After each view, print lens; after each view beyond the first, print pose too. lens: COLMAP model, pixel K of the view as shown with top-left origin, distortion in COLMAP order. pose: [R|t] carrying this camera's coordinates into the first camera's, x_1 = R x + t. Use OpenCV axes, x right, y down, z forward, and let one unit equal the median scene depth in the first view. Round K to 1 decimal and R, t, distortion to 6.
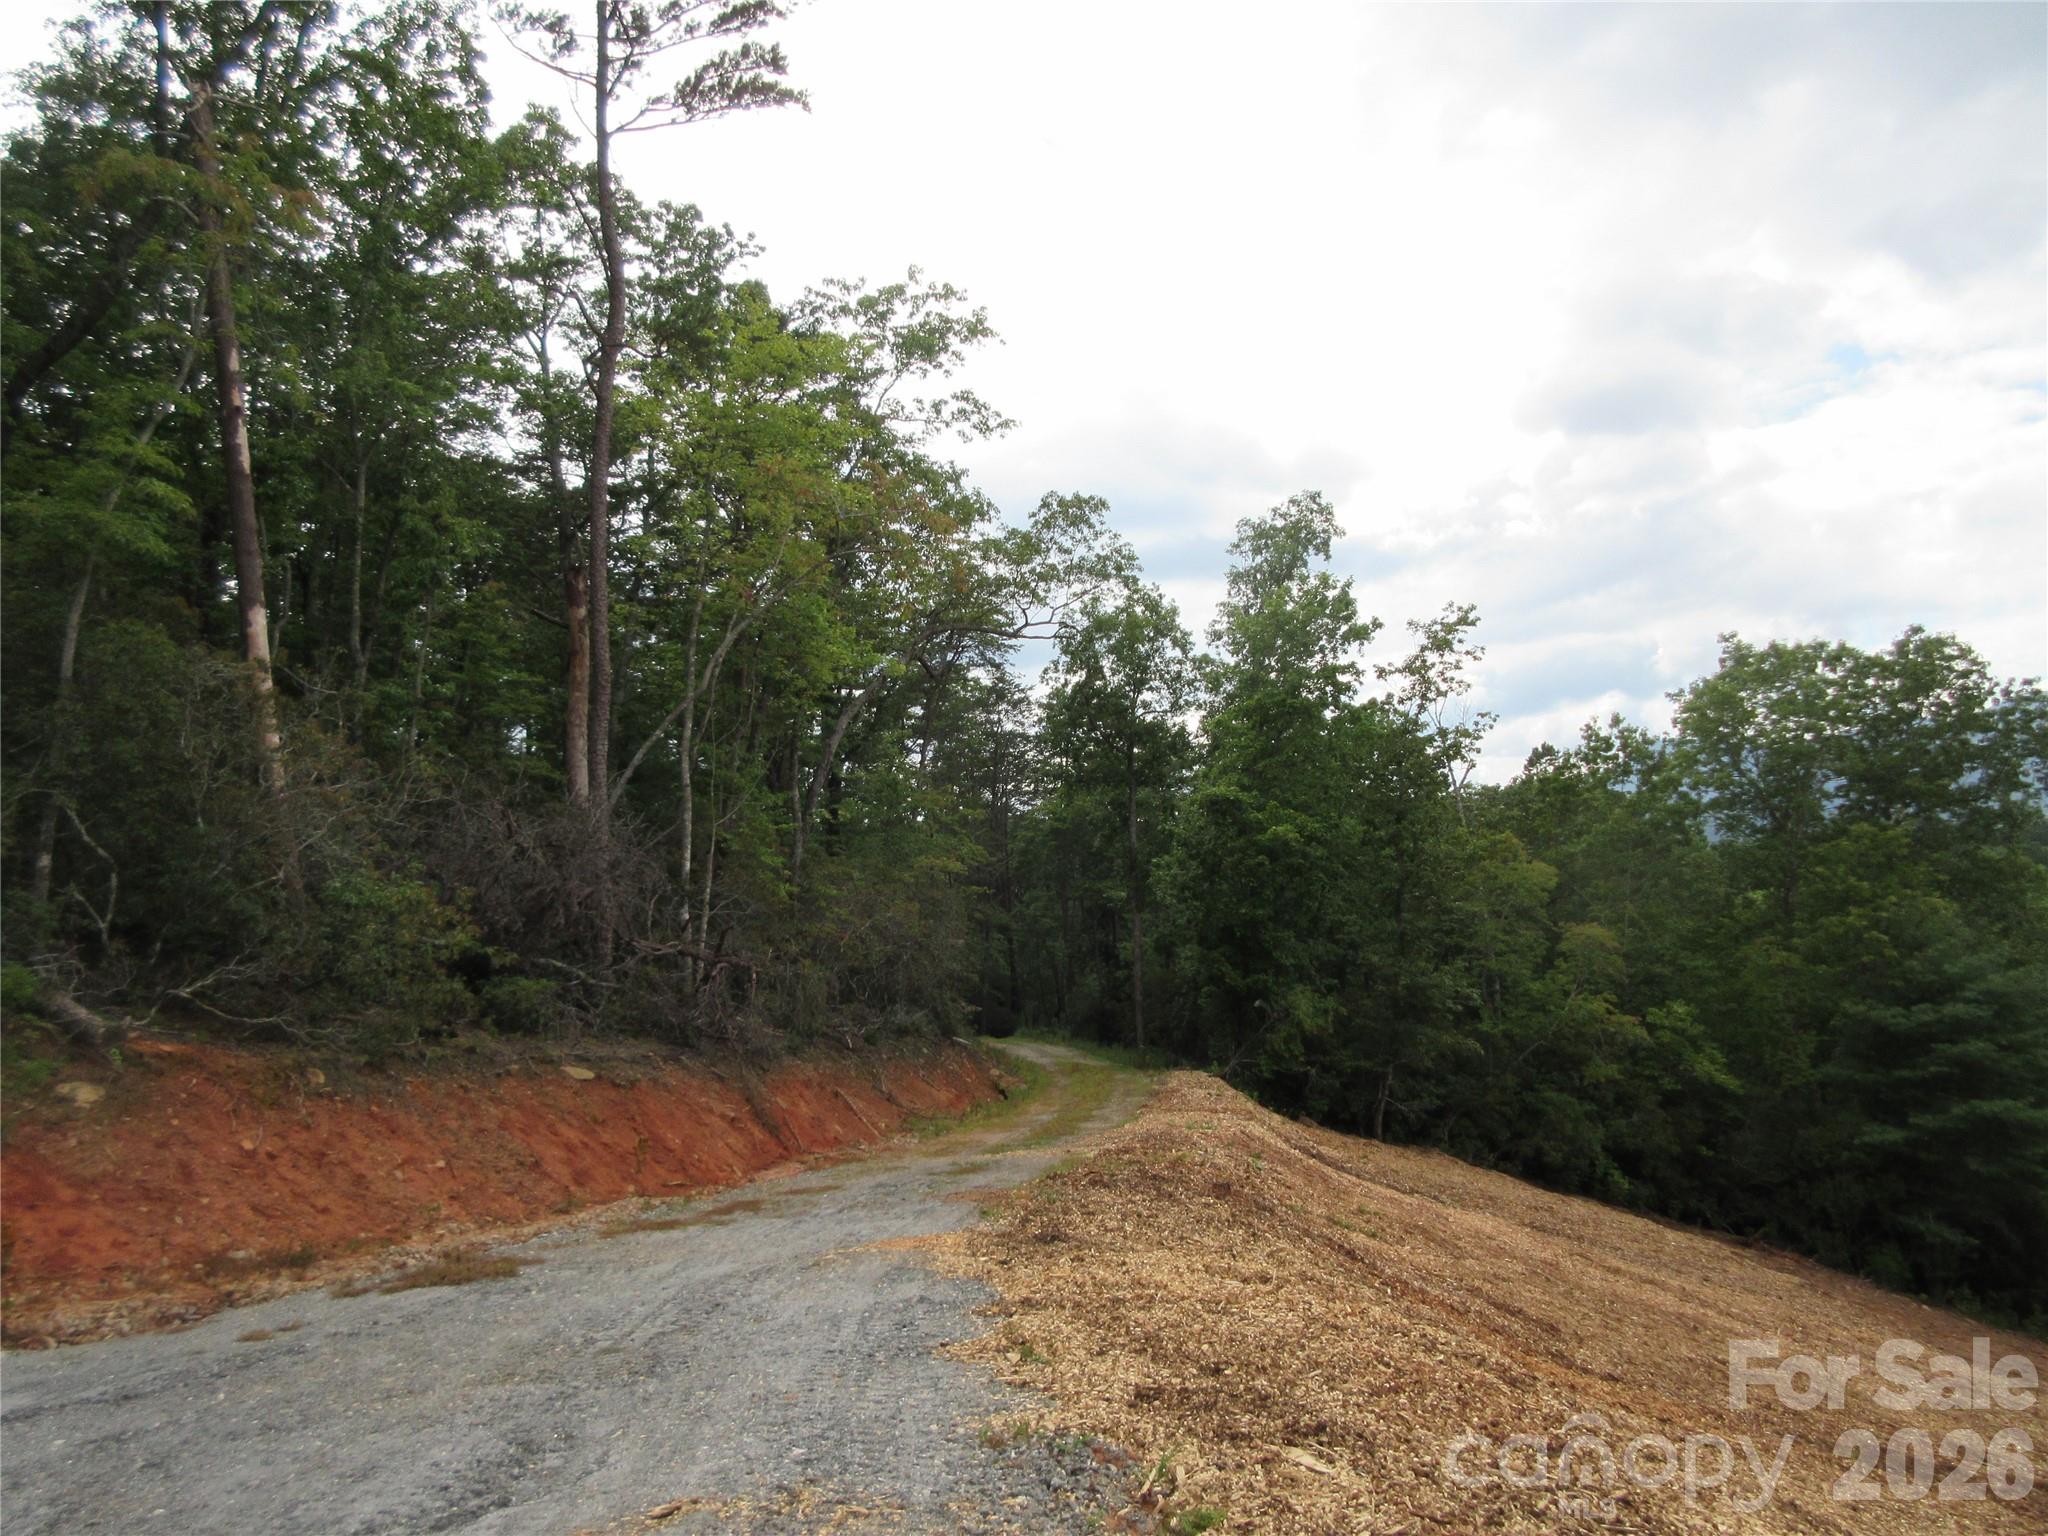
lens RADIAL K [[1543.0, 0, 1024.0], [0, 1543.0, 768.0], [0, 0, 1]] dist [0.008791, 0.011833]
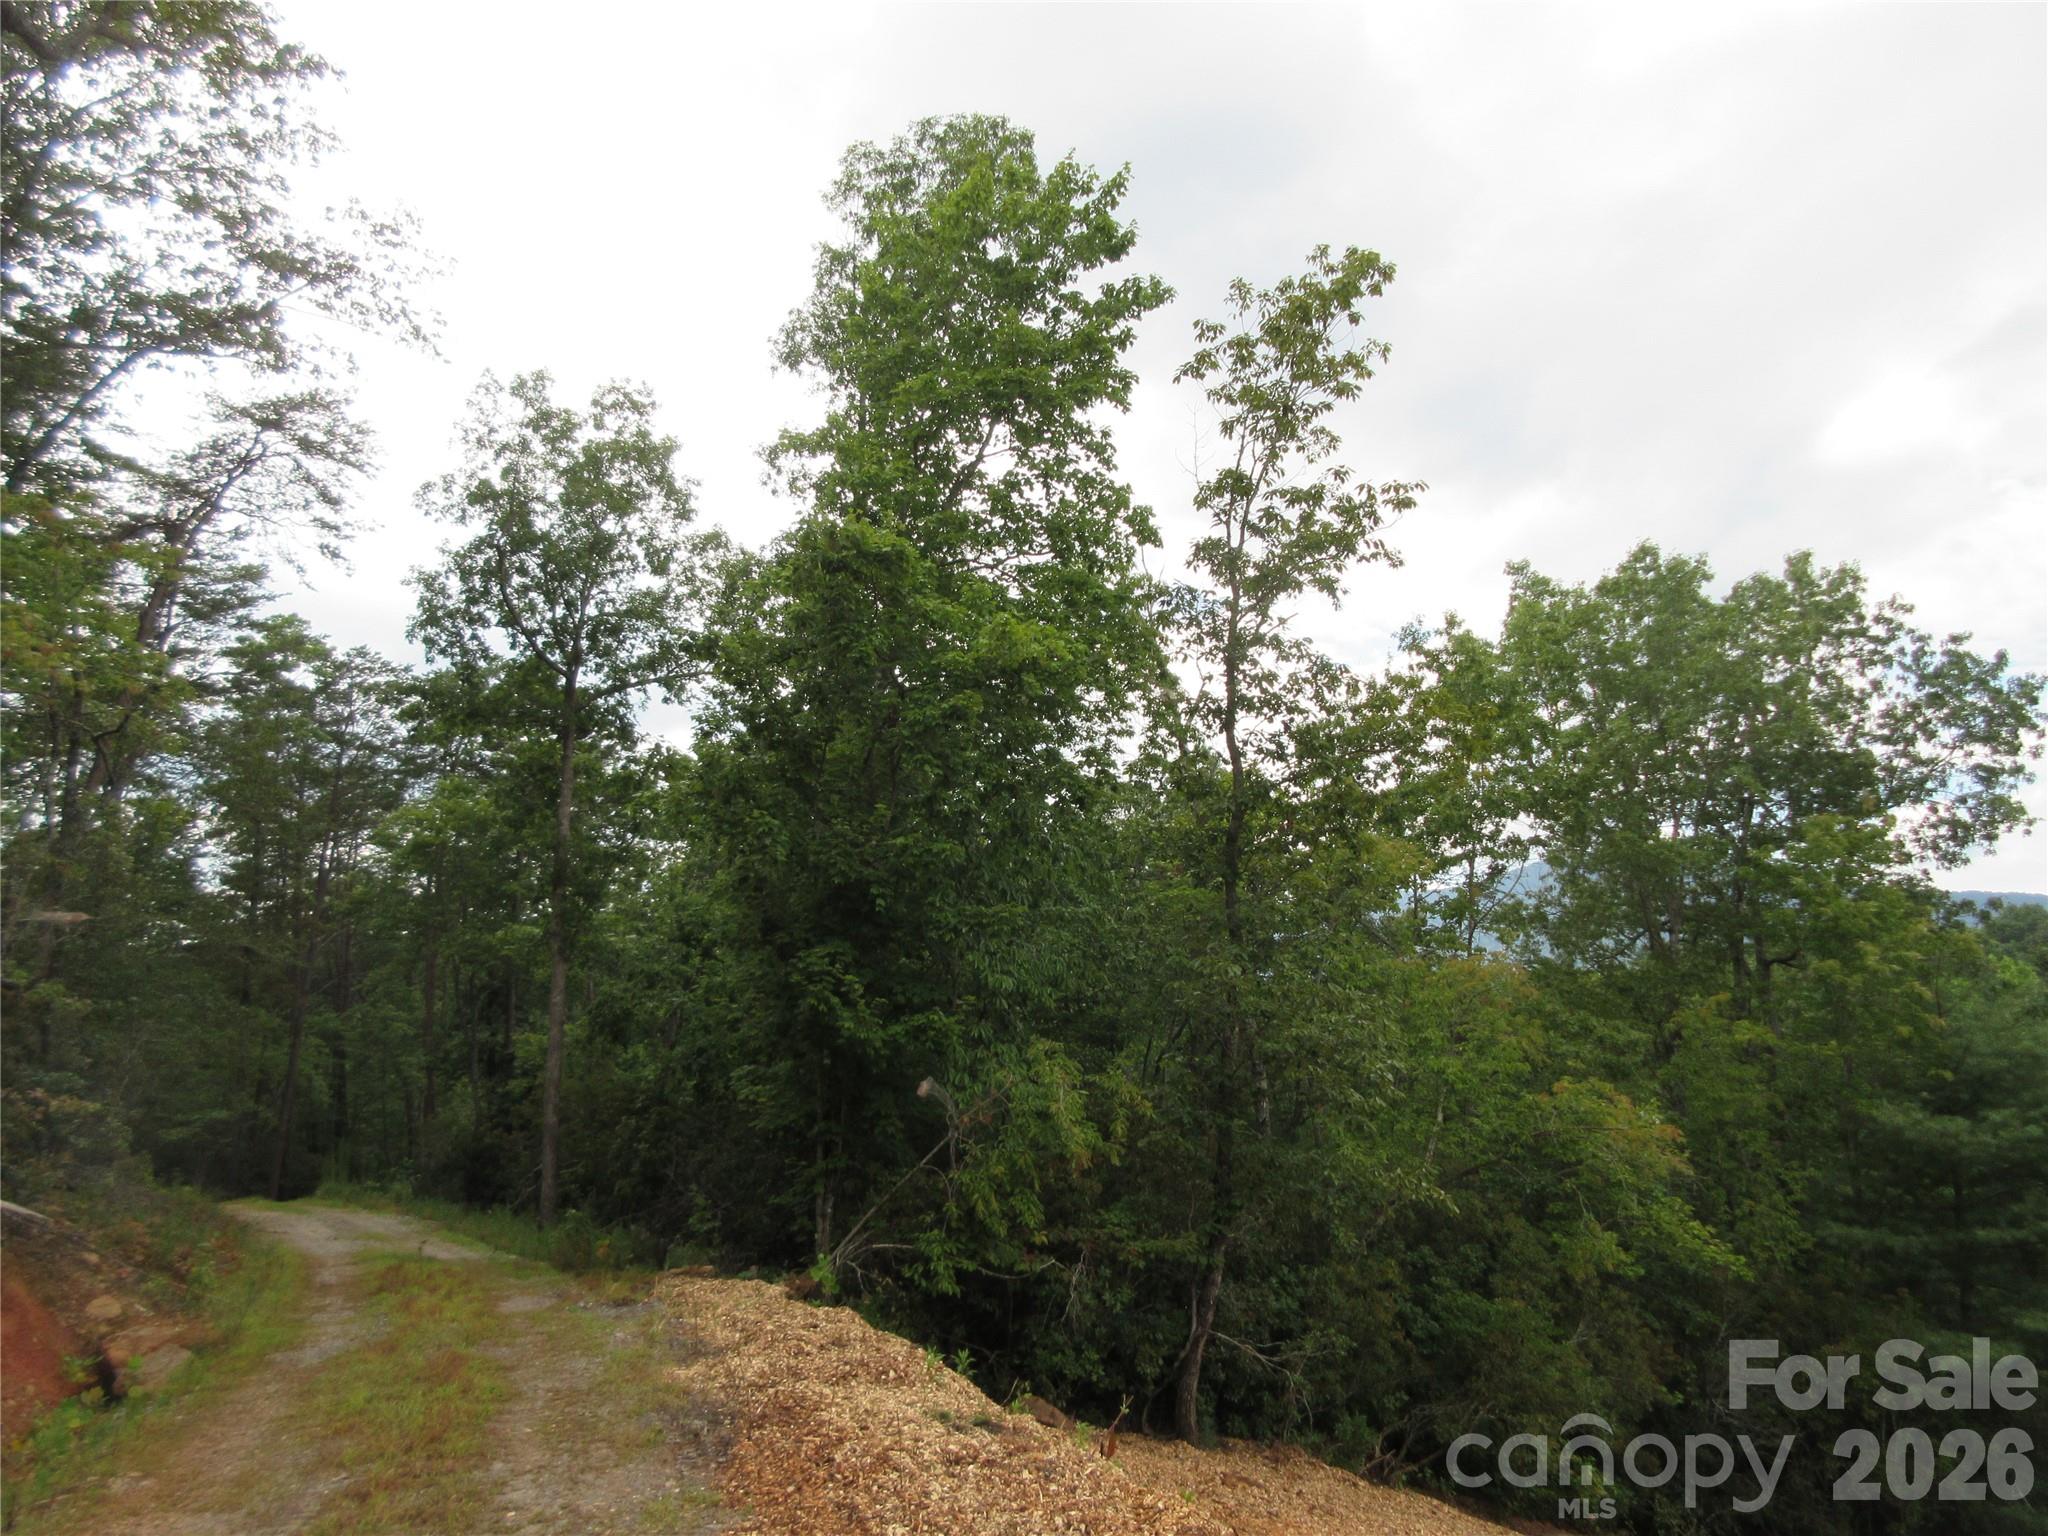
lens RADIAL K [[1500.4, 0, 998.4], [0, 1500.4, 768.6], [0, 0, 1]] dist [0.005117, 0.007169]
pose [[0.930463, 0.085540, 0.356261, 0.031670], [-0.047351, 0.992285, -0.114583, 0.114015], [-0.363314, 0.089746, 0.927334, 0.635459]]
